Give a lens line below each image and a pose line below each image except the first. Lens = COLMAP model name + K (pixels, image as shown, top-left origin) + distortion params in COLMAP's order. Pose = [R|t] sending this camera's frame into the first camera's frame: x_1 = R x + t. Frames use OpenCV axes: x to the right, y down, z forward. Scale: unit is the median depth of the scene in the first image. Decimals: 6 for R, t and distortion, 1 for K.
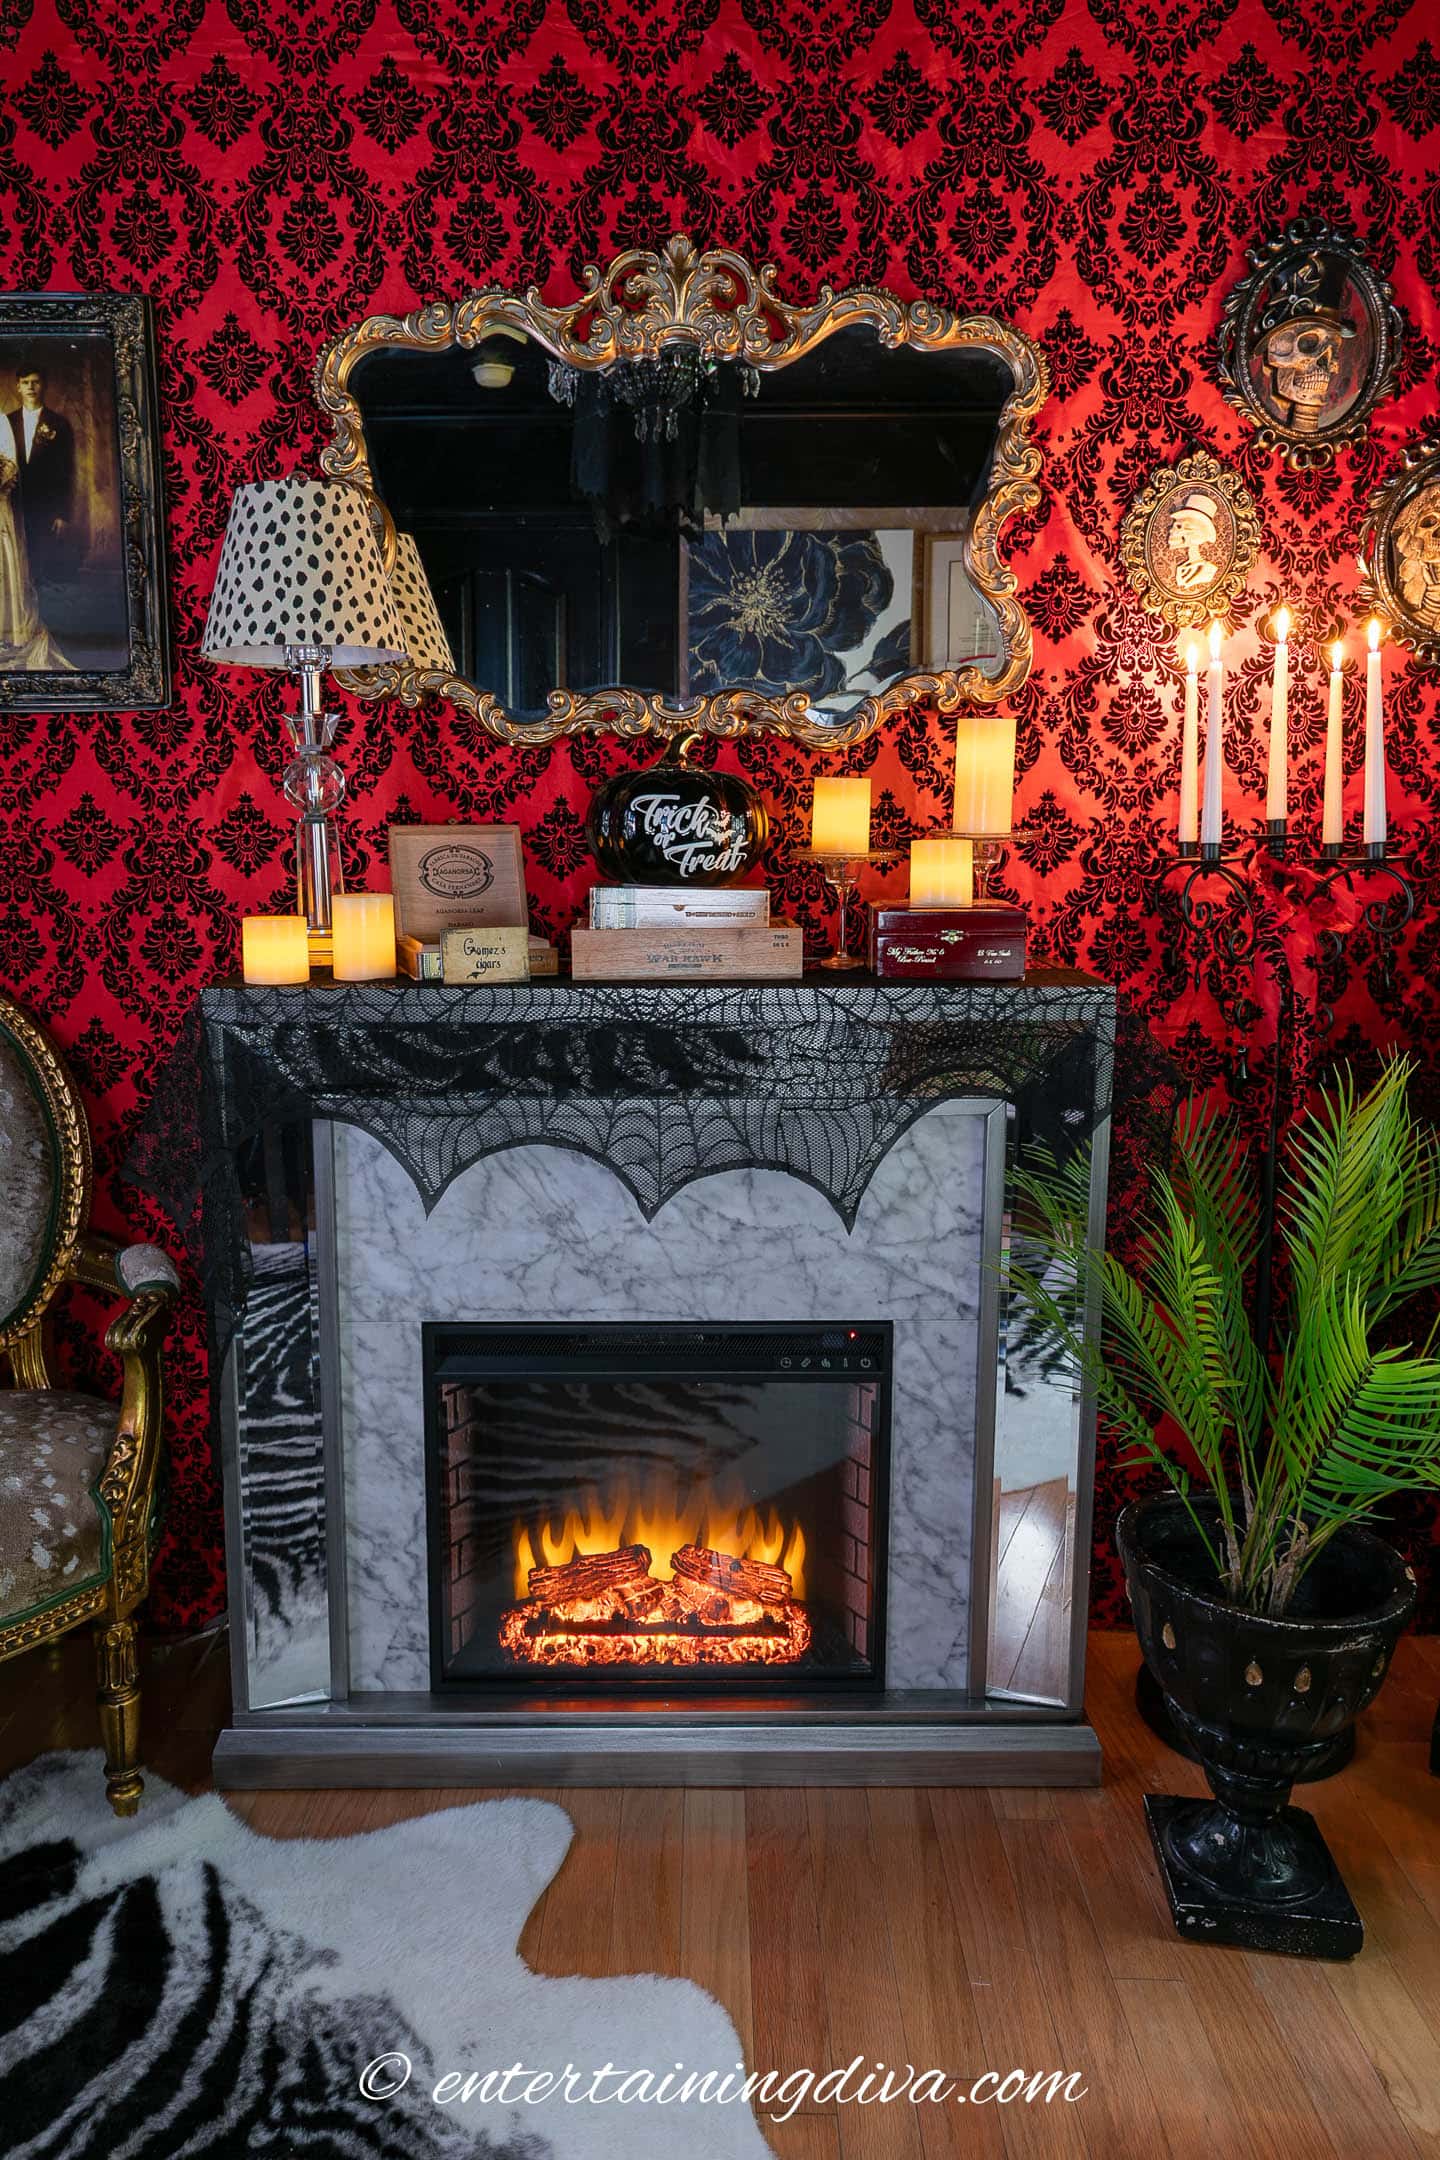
lens RADIAL K [[1599.9, 0, 681.3], [0, 1599.9, 1057.2], [0, 0, 1]] dist [0.010781, -0.009509]
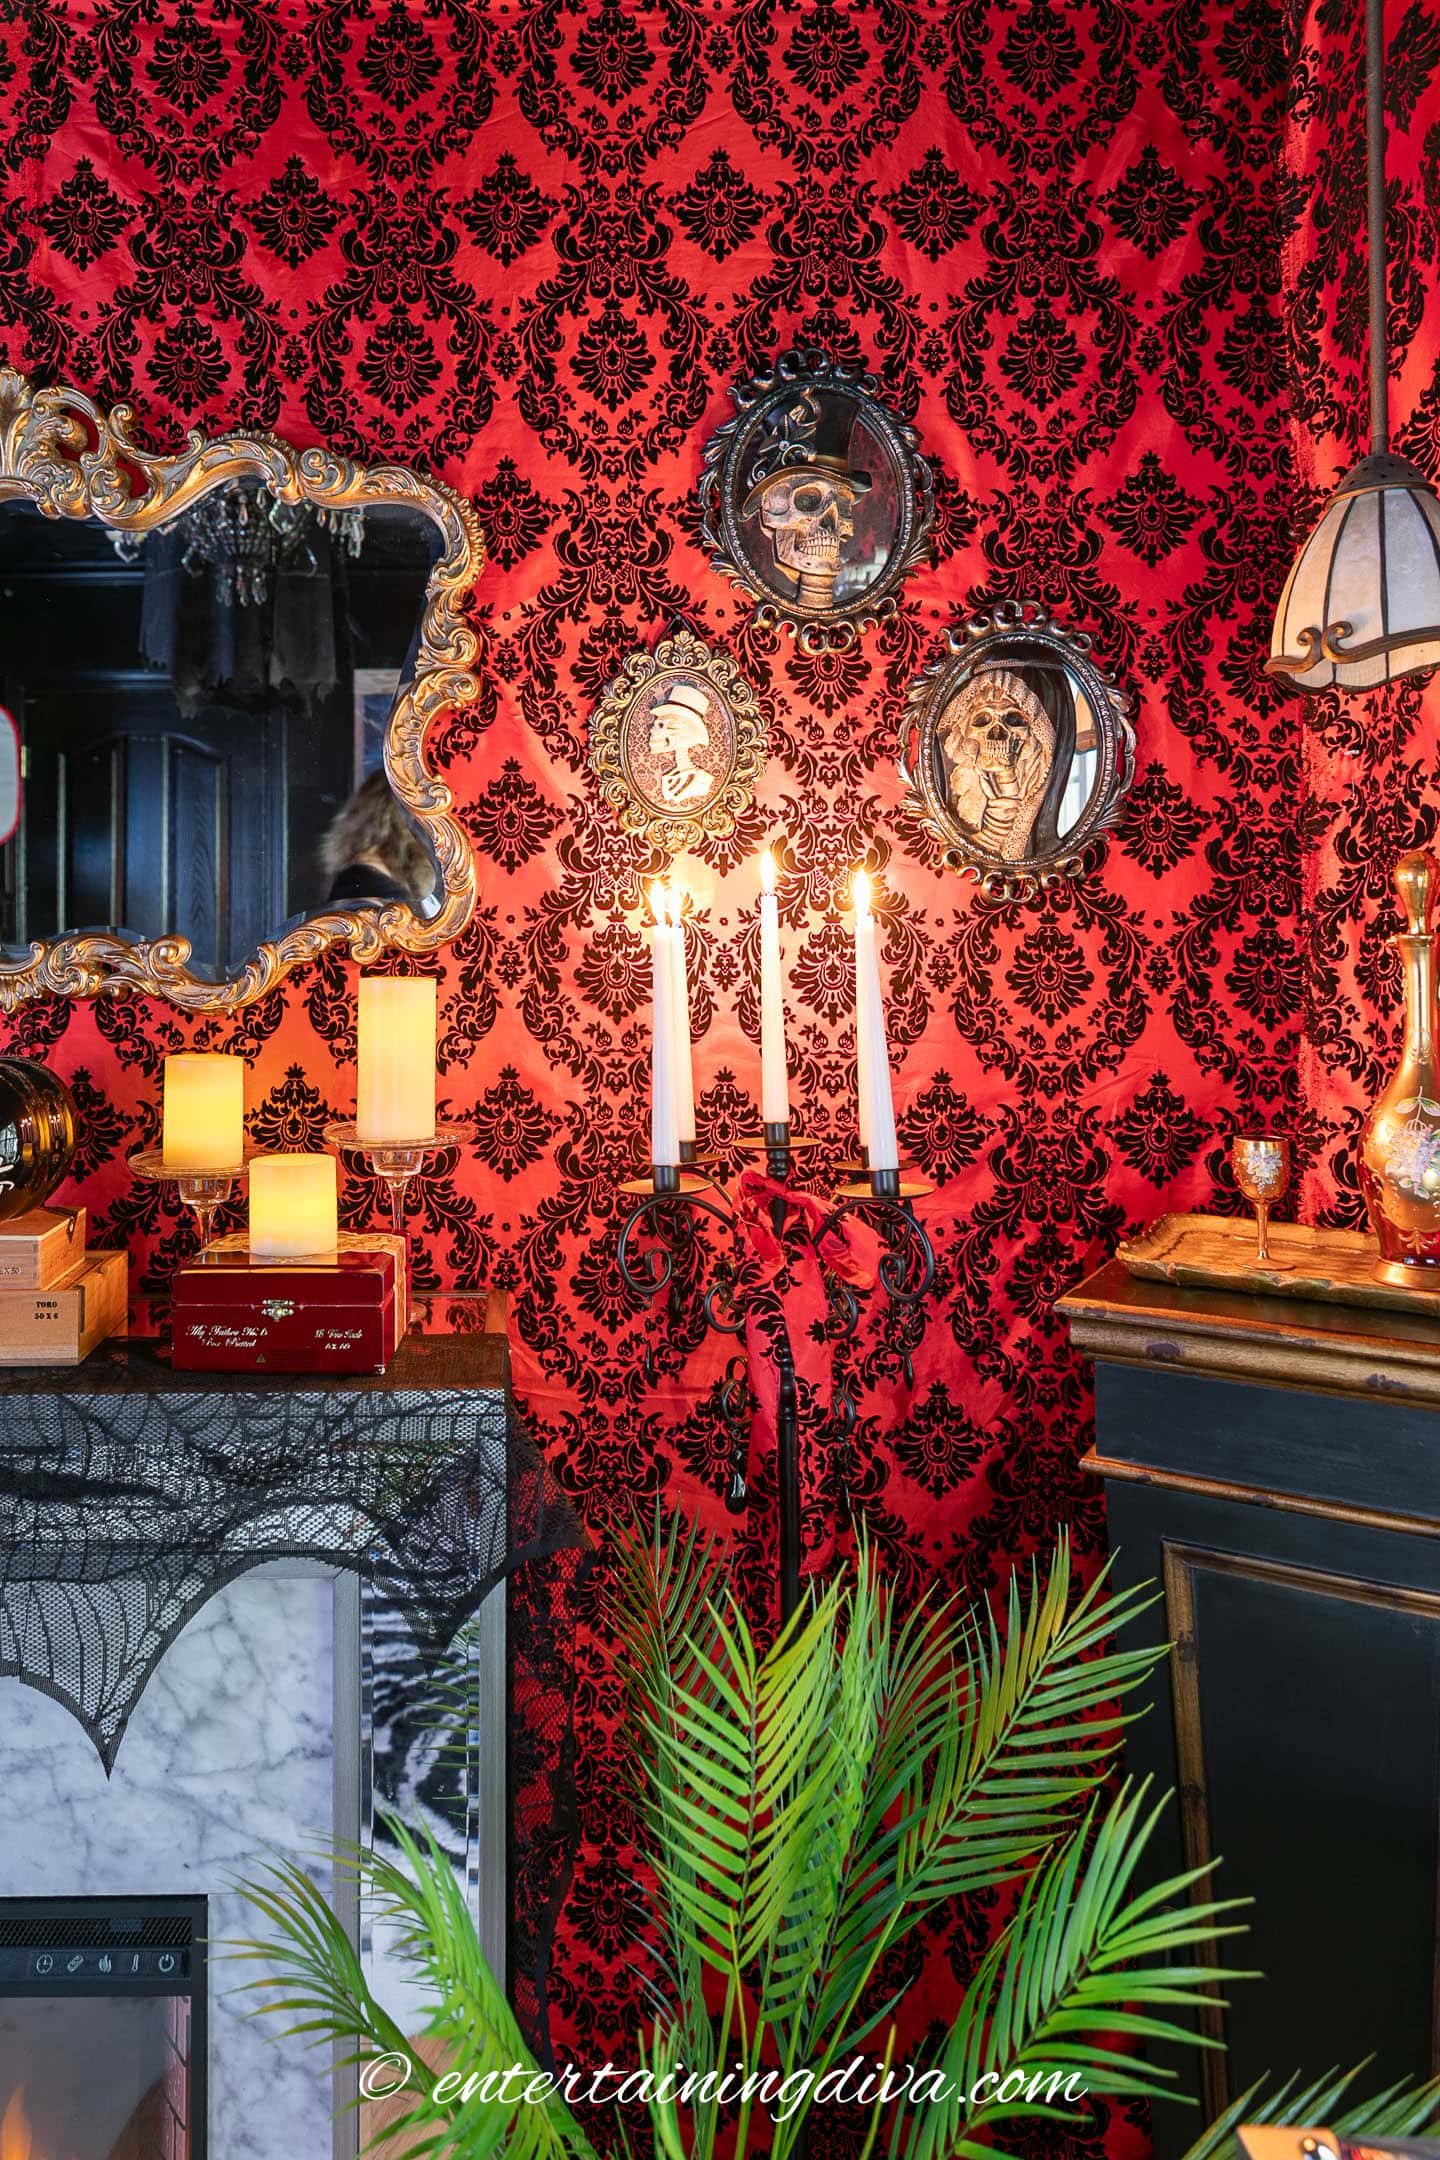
lens RADIAL K [[1599.9, 0, 599.2], [0, 1599.9, 911.0], [0, 0, 1]] dist [0.010781, -0.009509]
pose [[0.999928, -0.003982, 0.011331, 0.273243], [0.005873, 0.985067, -0.172069, -0.113385], [-0.010476, 0.172123, 0.985020, 0.265647]]
